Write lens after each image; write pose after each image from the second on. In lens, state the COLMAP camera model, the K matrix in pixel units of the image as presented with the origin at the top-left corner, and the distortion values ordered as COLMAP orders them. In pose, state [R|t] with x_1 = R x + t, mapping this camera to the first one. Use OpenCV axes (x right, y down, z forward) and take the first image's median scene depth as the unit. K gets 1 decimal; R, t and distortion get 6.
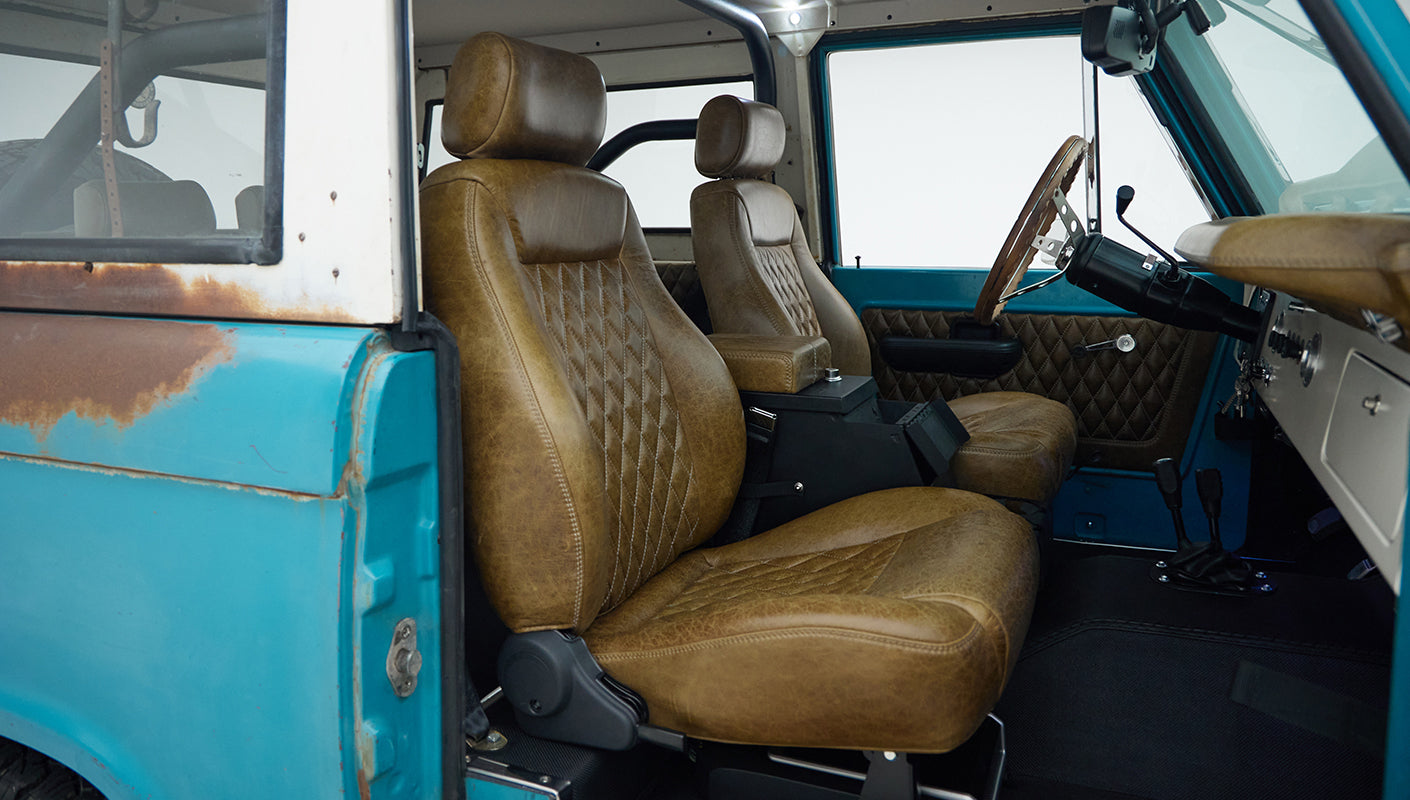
lens RADIAL K [[990.6, 0, 703.2], [0, 990.6, 361.7], [0, 0, 1]] dist [0.004308, -0.002512]
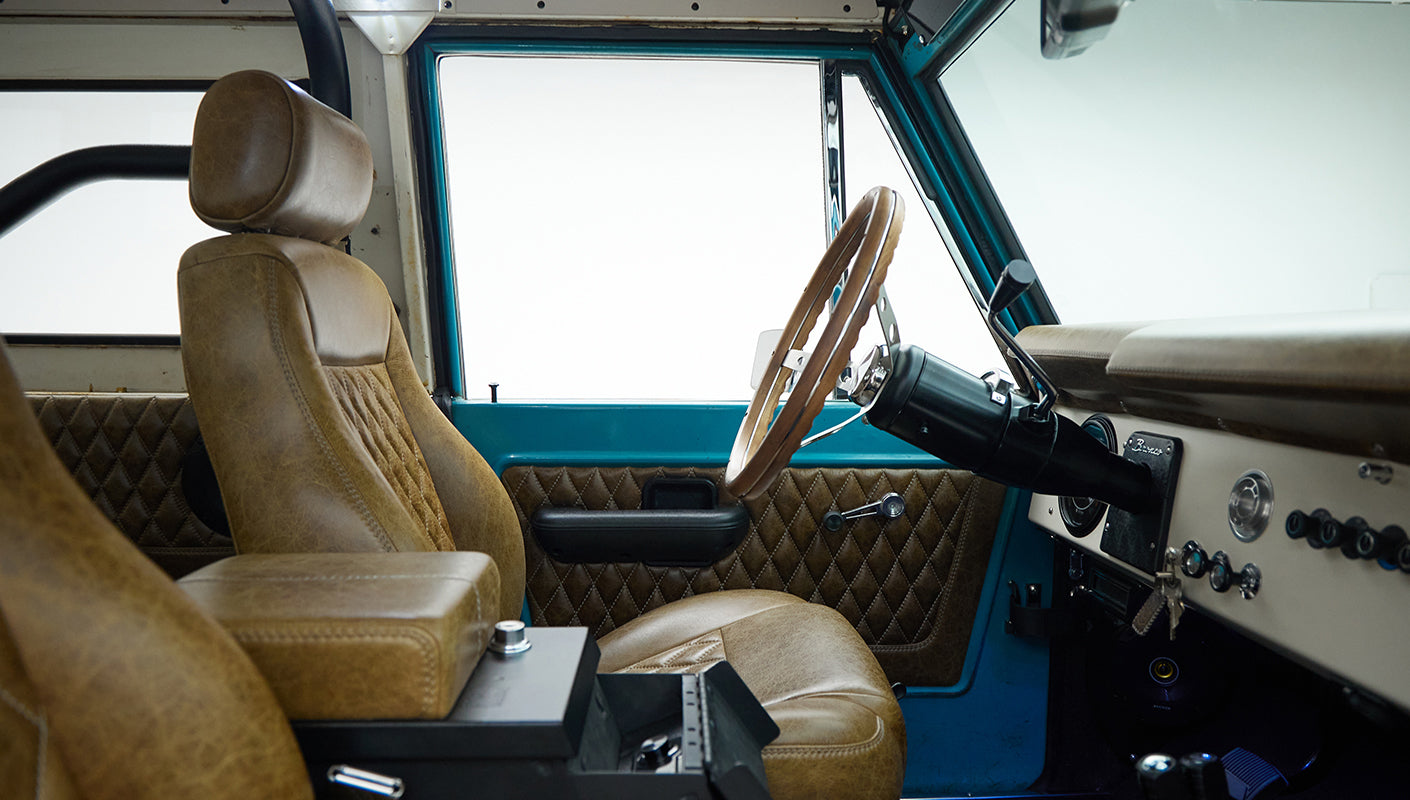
lens RADIAL K [[989.2, 0, 701.9], [0, 989.2, 400.1], [0, 0, 1]] dist [-0.001849, -0.005408]
pose [[0.905972, -0.011851, 0.423172, 0.012079], [0.047839, 0.996071, -0.074525, -0.046500], [-0.420627, 0.087762, 0.902979, 0.415688]]
